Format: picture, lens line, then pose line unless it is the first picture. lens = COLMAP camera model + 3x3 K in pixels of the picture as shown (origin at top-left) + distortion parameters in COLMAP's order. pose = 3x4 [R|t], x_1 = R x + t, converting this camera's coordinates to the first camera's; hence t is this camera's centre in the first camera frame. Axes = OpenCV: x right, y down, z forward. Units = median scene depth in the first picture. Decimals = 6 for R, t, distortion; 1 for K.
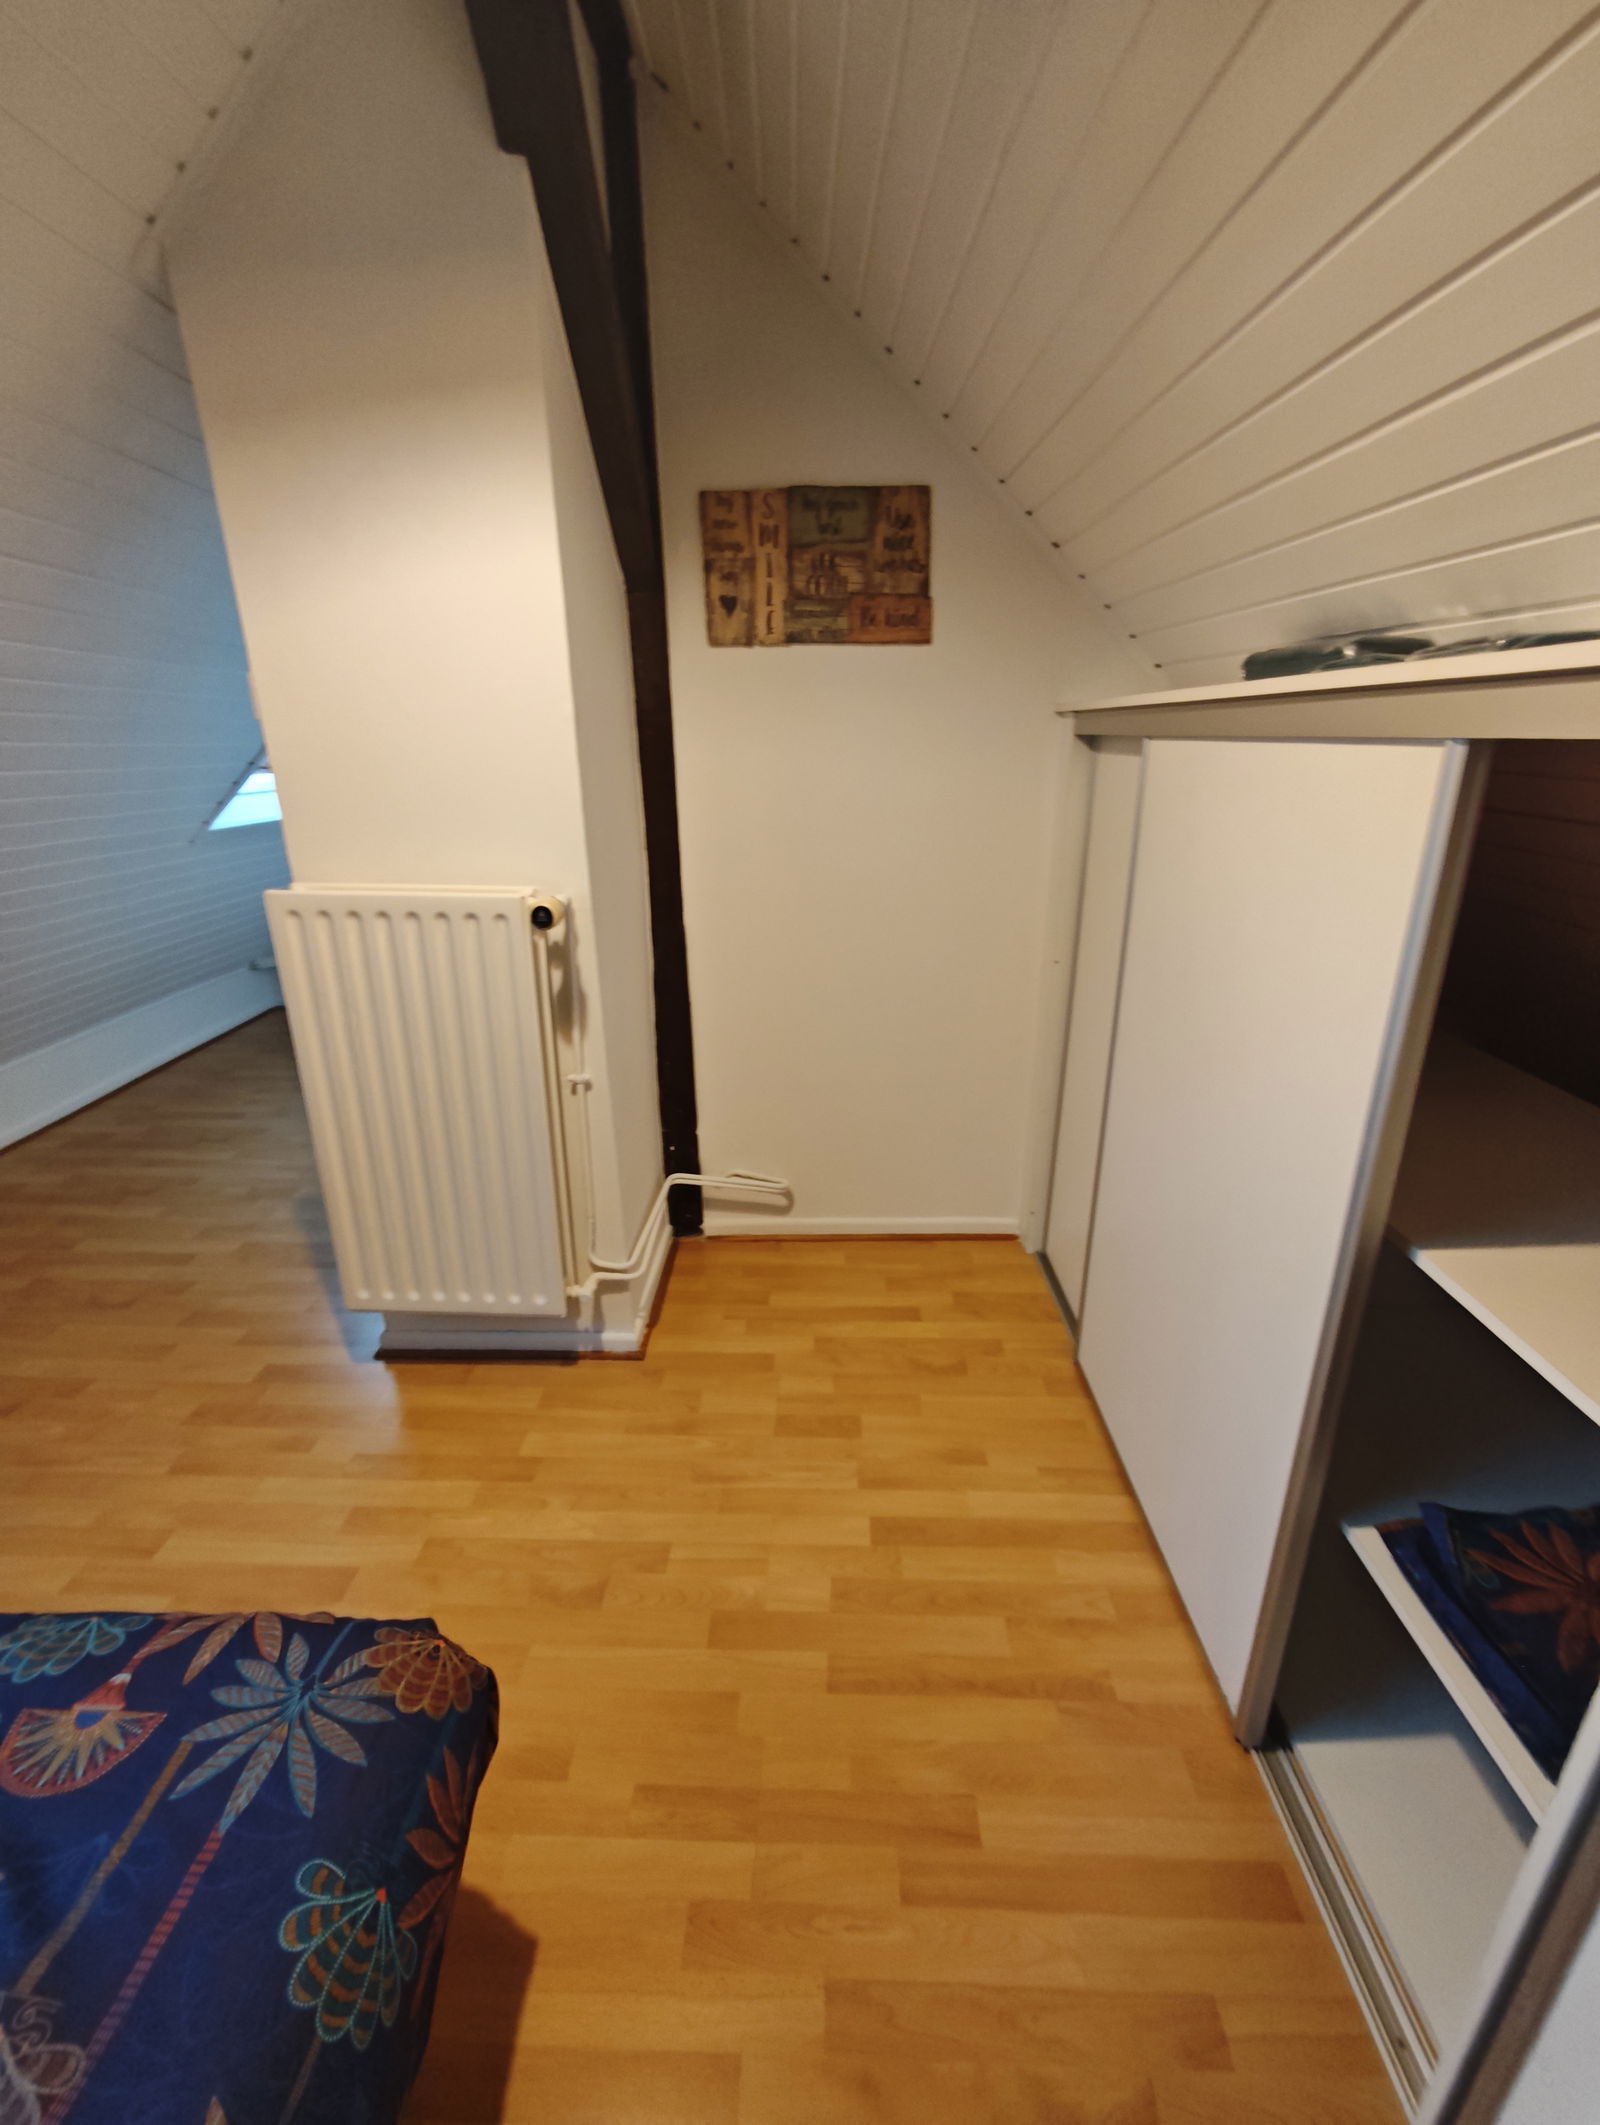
lens RADIAL K [[894.8, 0, 801.4], [0, 894.8, 1057.4], [0, 0, 1]] dist [-0.002119, 0.000749]
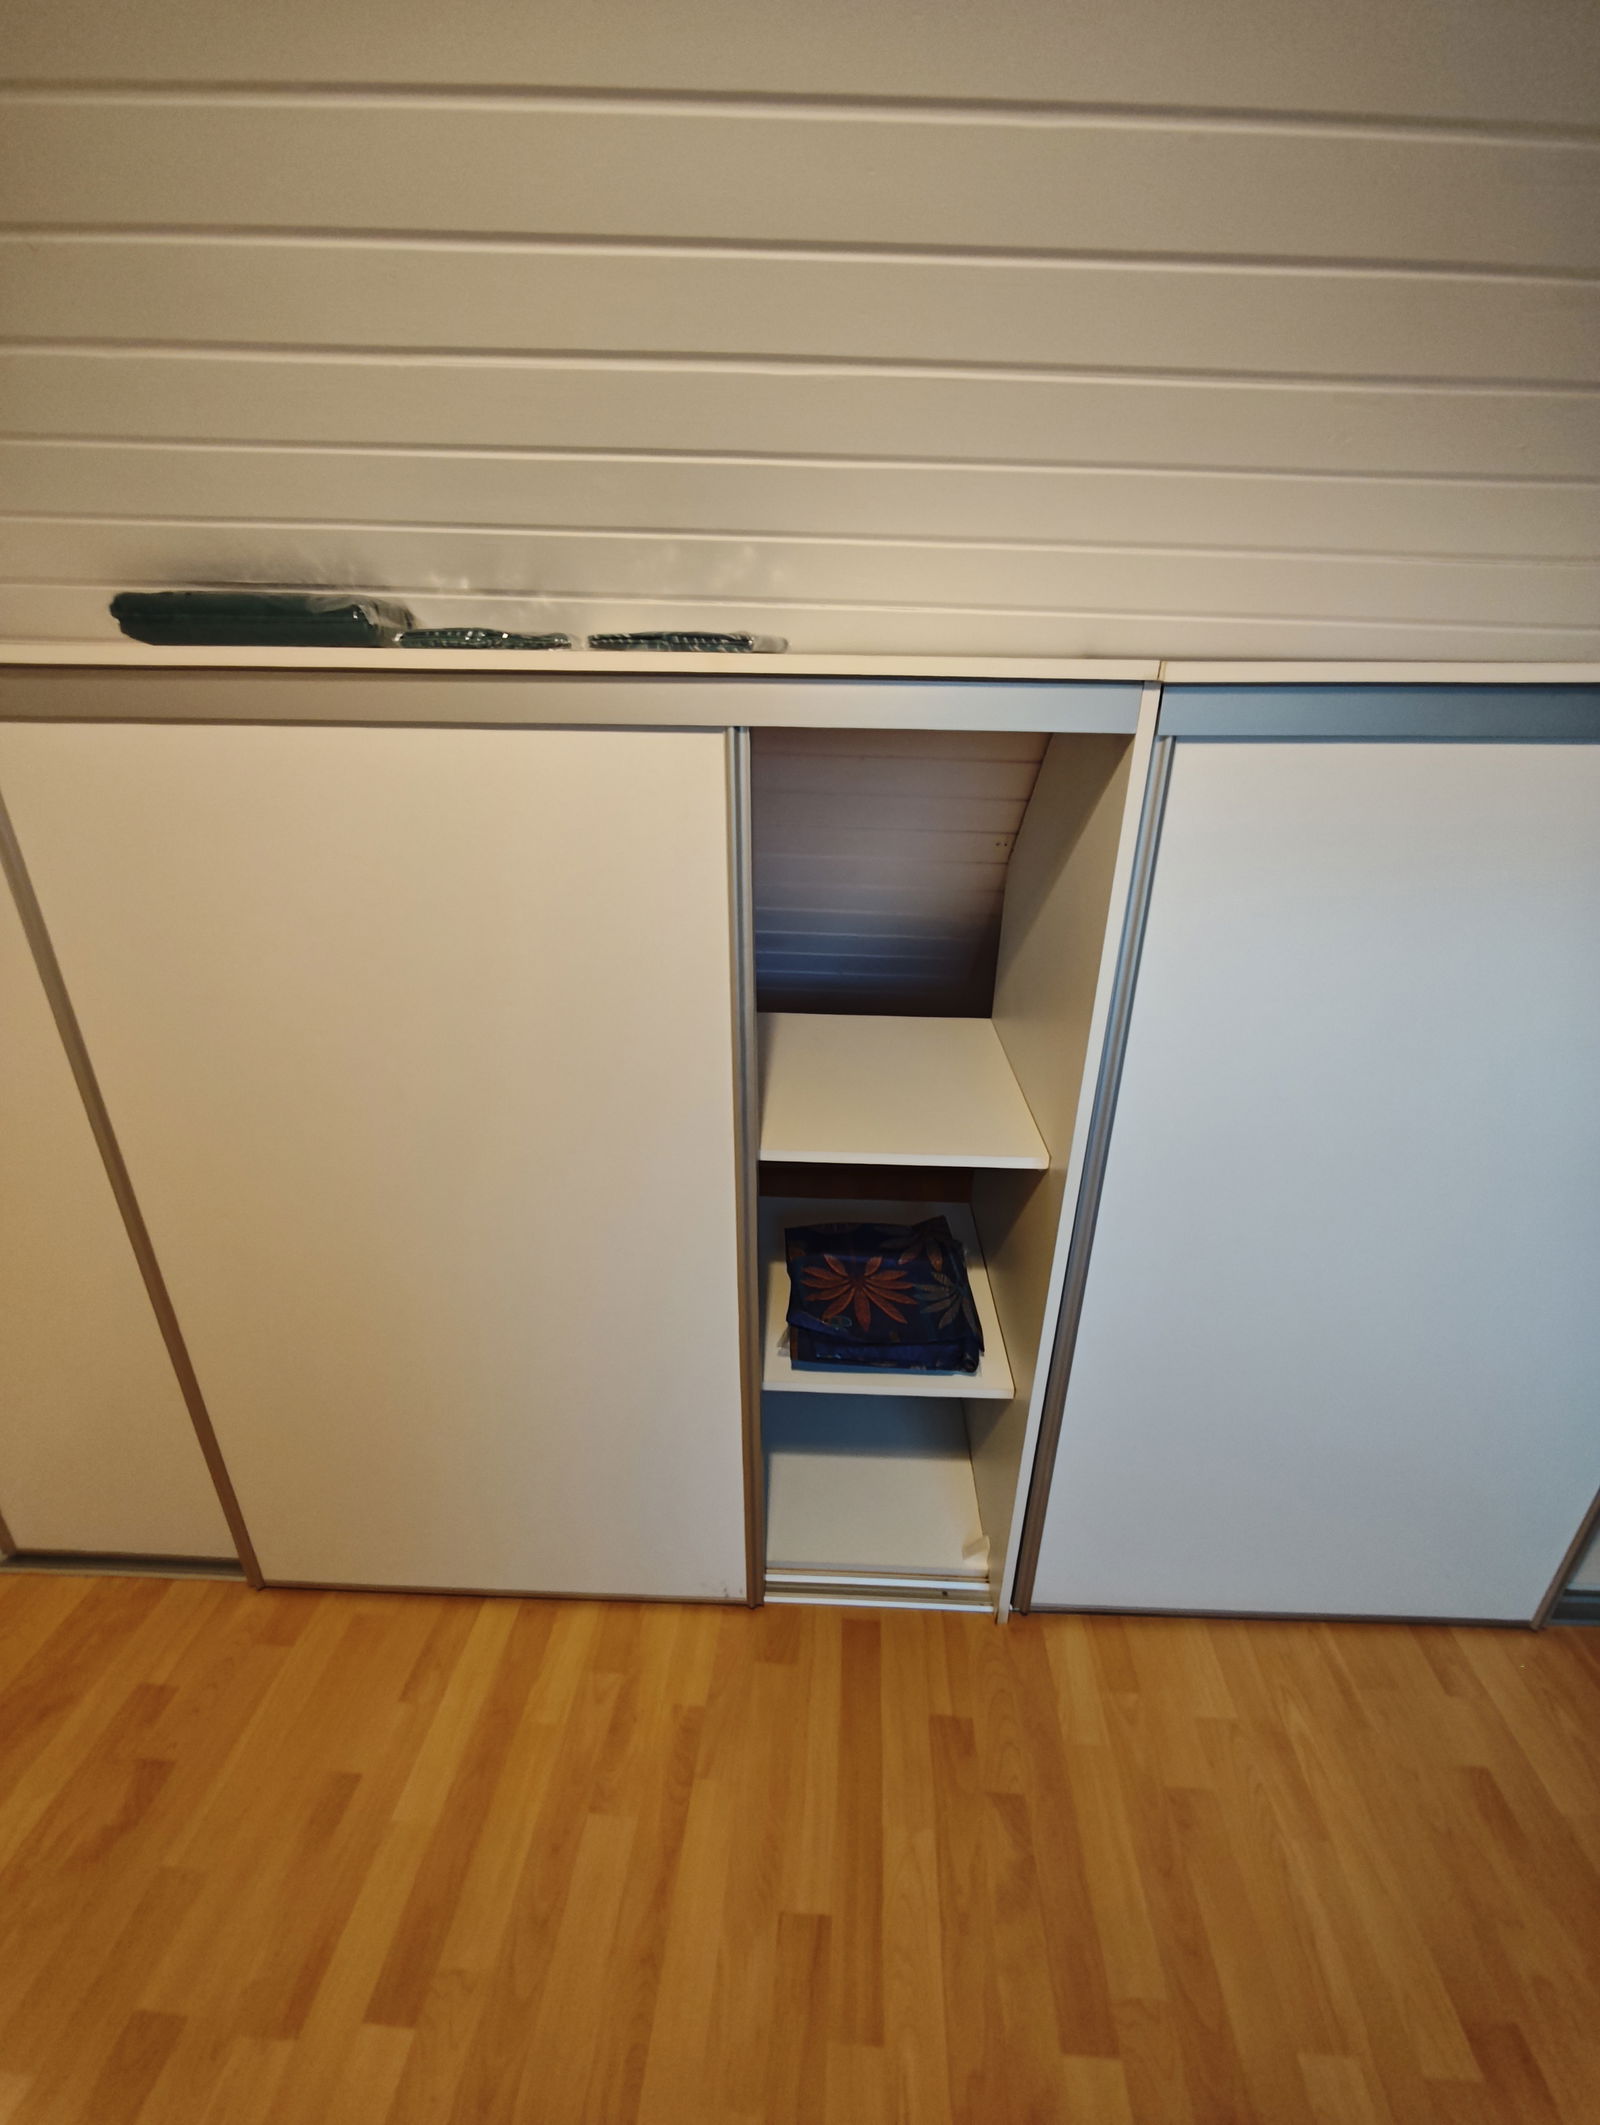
lens RADIAL K [[894.8, 0, 812.9], [0, 894.8, 1058.3], [0, 0, 1]] dist [-0.002119, 0.000749]
pose [[0.020828, -0.380113, 0.924706, -0.260880], [0.321027, 0.878472, 0.353877, -0.202666], [-0.946841, 0.289485, 0.140323, 0.492469]]
